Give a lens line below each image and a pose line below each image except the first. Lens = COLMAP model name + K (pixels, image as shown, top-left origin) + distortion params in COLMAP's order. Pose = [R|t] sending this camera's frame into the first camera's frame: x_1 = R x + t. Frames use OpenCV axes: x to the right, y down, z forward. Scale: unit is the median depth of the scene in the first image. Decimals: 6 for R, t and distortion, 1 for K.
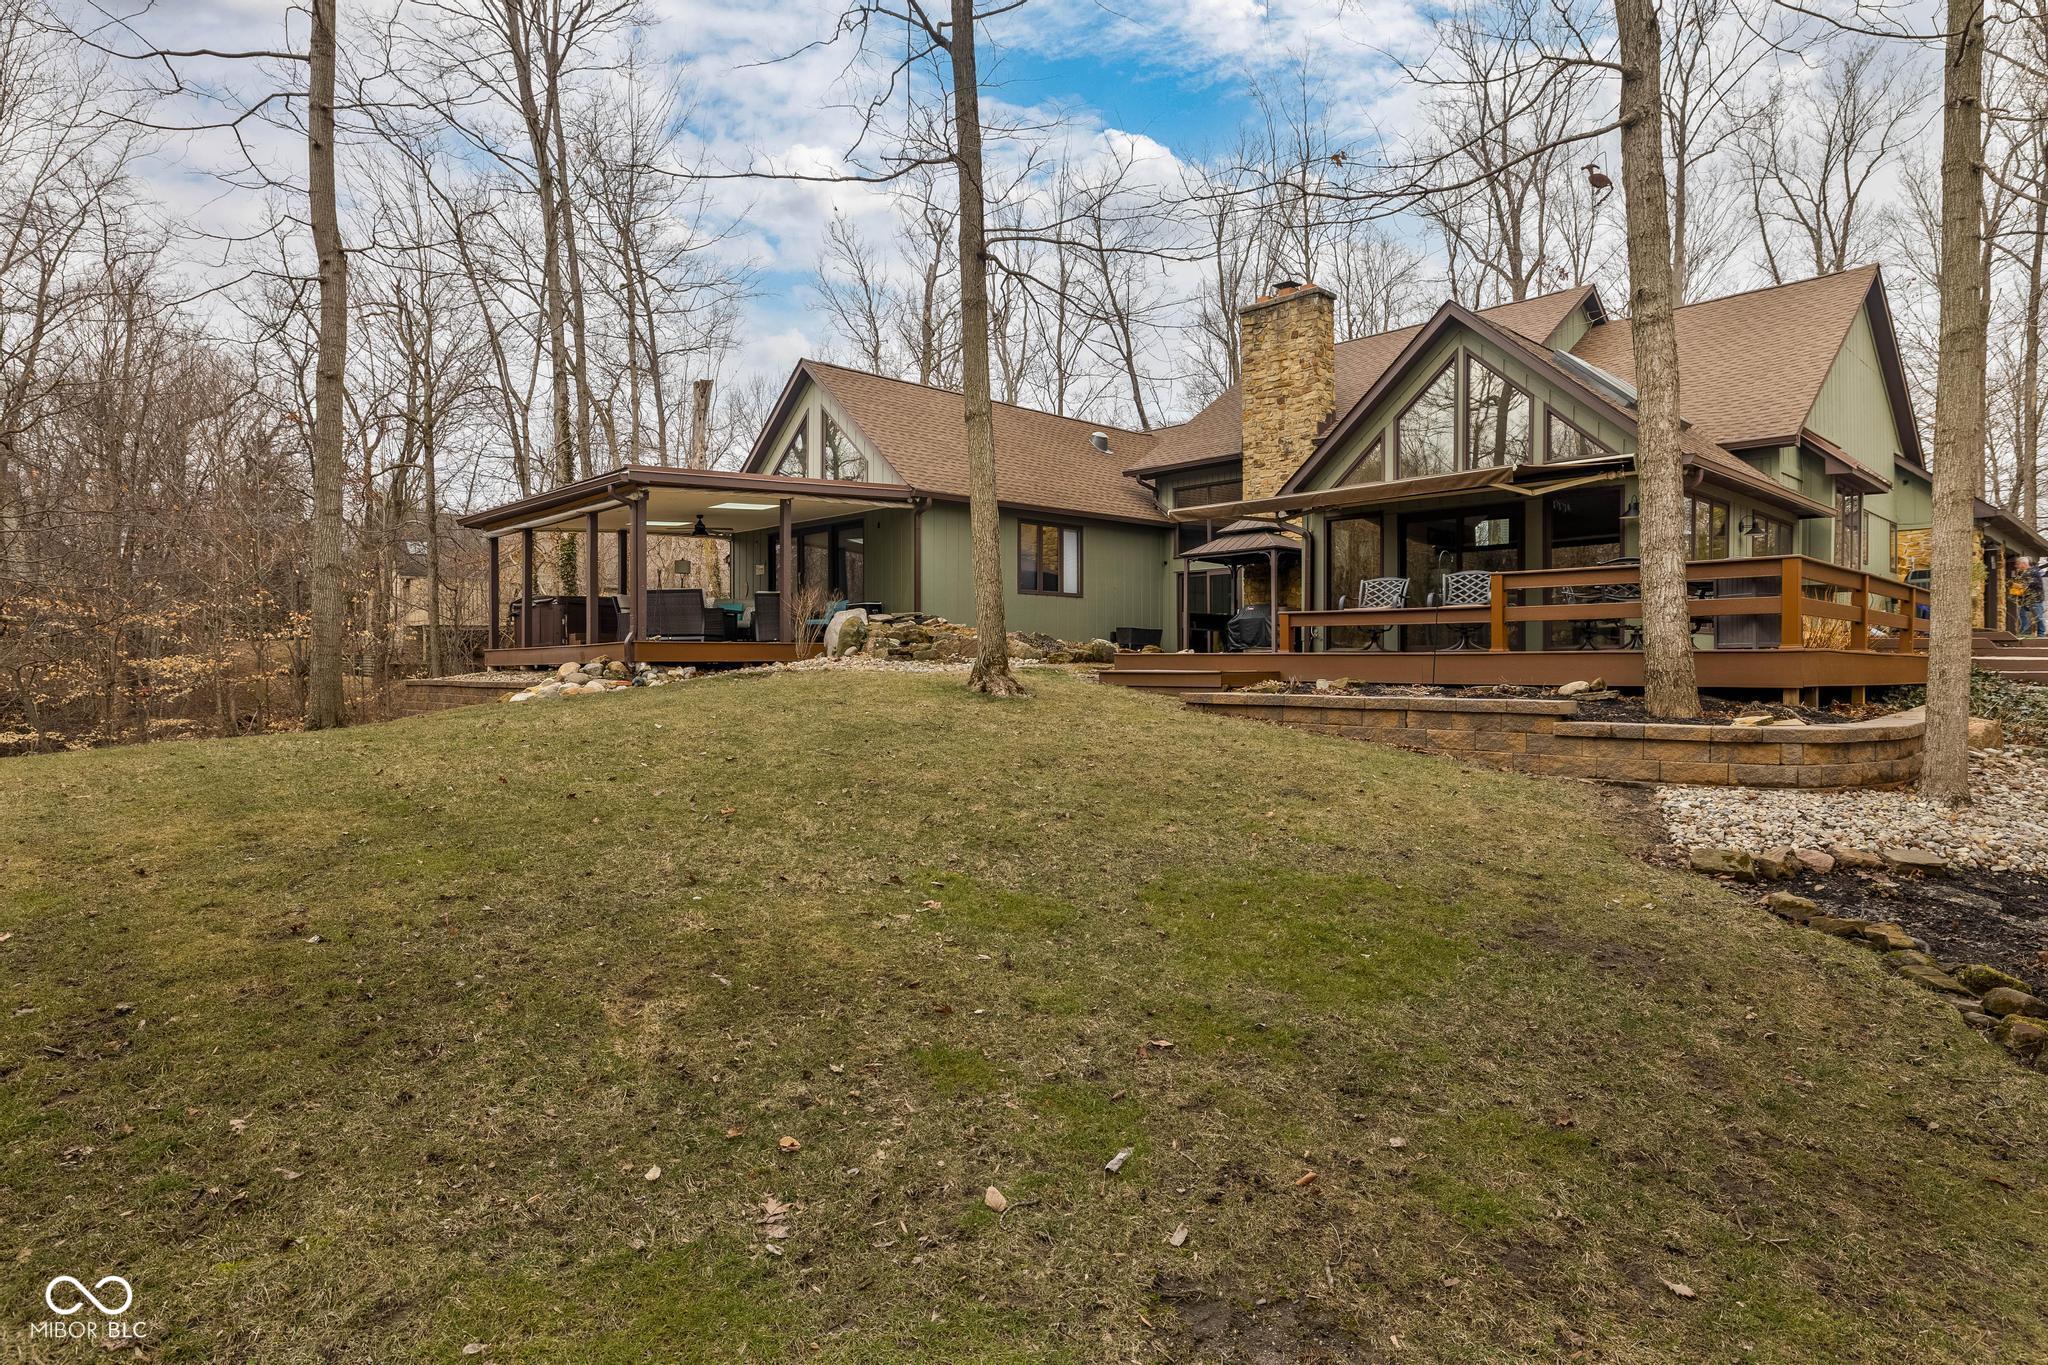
lens RADIAL K [[1143.1, 0, 1040.5], [0, 1143.1, 676.9], [0, 0, 1]] dist [0.001058, 0.002242]
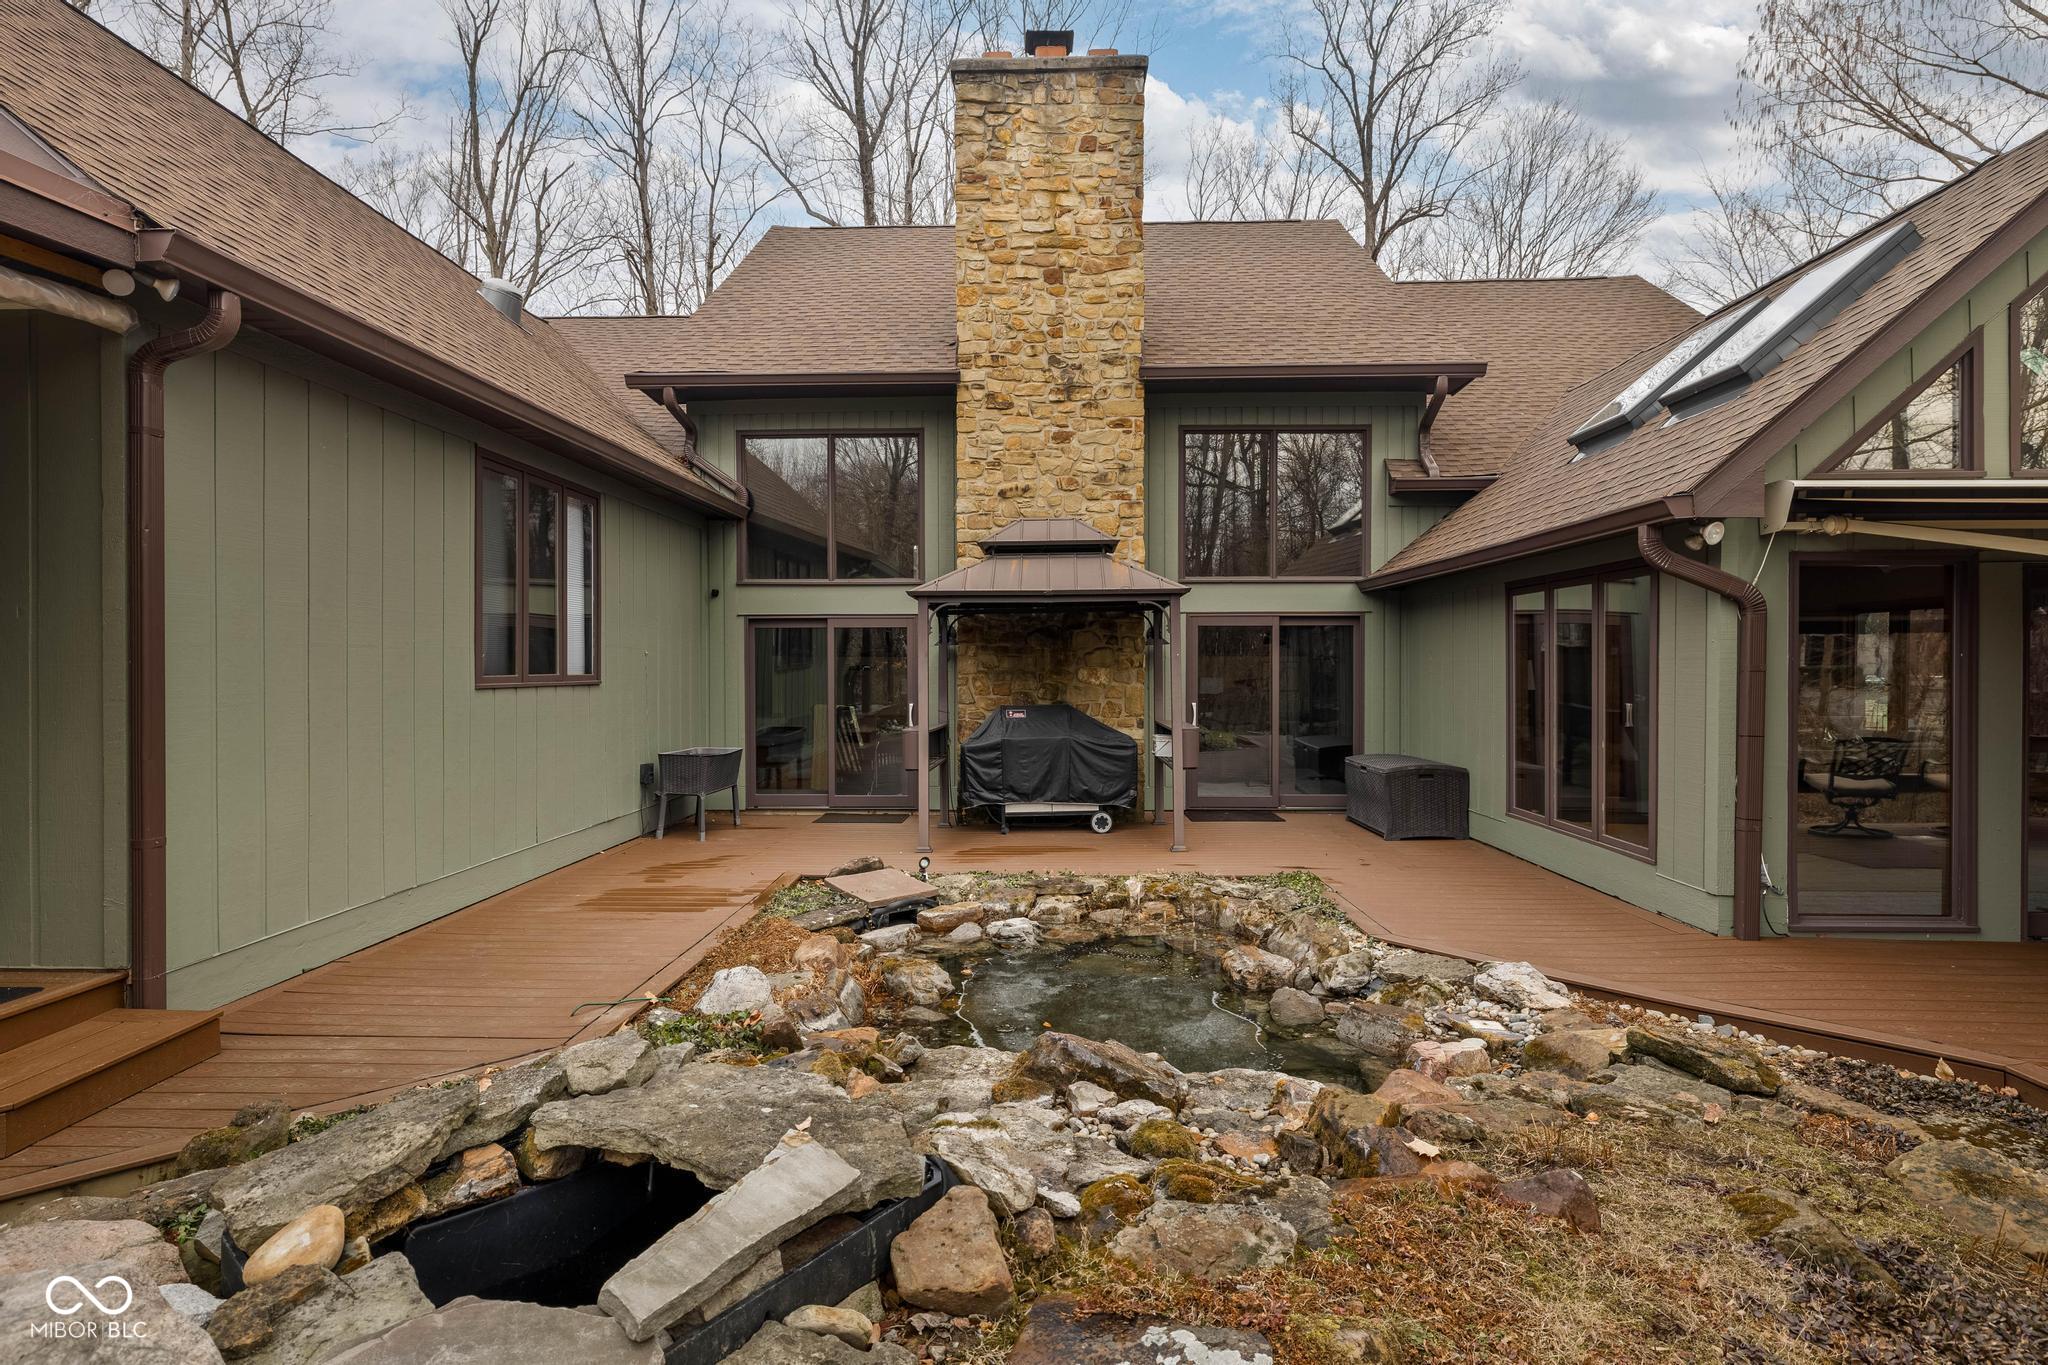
lens RADIAL K [[1143.1, 0, 1032.7], [0, 1143.1, 674.6], [0, 0, 1]] dist [0.001058, 0.002242]
pose [[0.732594, 0.001069, 0.680665, -0.121568], [0.002129, 0.999990, -0.003862, -0.073958], [-0.680663, 0.004278, 0.732585, 0.661373]]
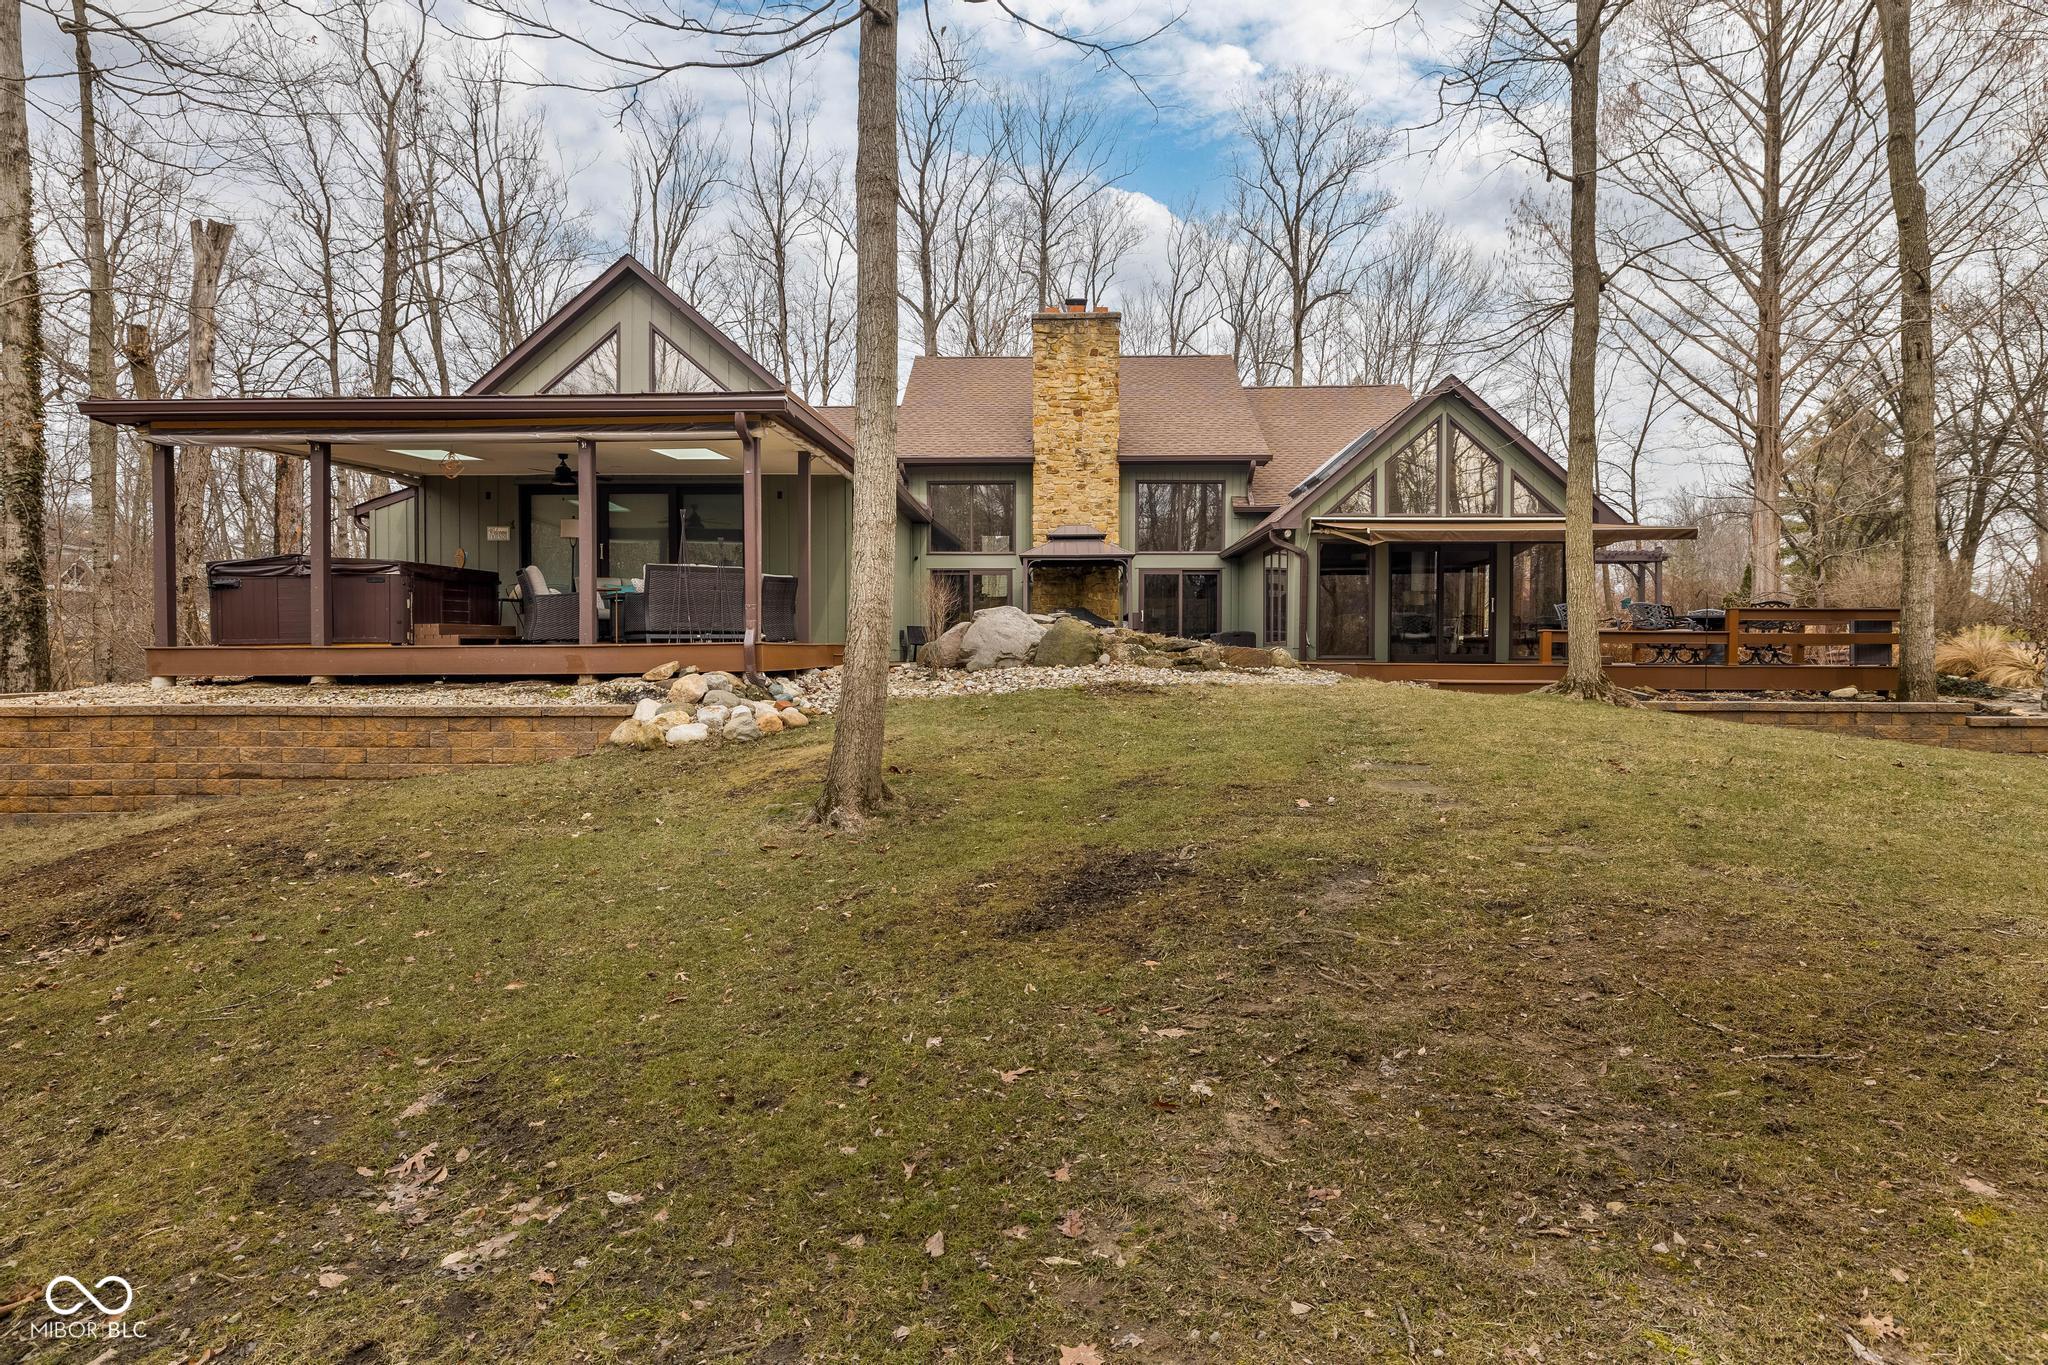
lens RADIAL K [[1143.1, 0, 1029.1], [0, 1143.1, 674.2], [0, 0, 1]] dist [0.001058, 0.002242]
pose [[0.731432, -0.002386, 0.681911, -0.537502], [-0.001729, 0.999984, 0.005354, -0.008630], [-0.681913, -0.005095, 0.731416, 0.268184]]
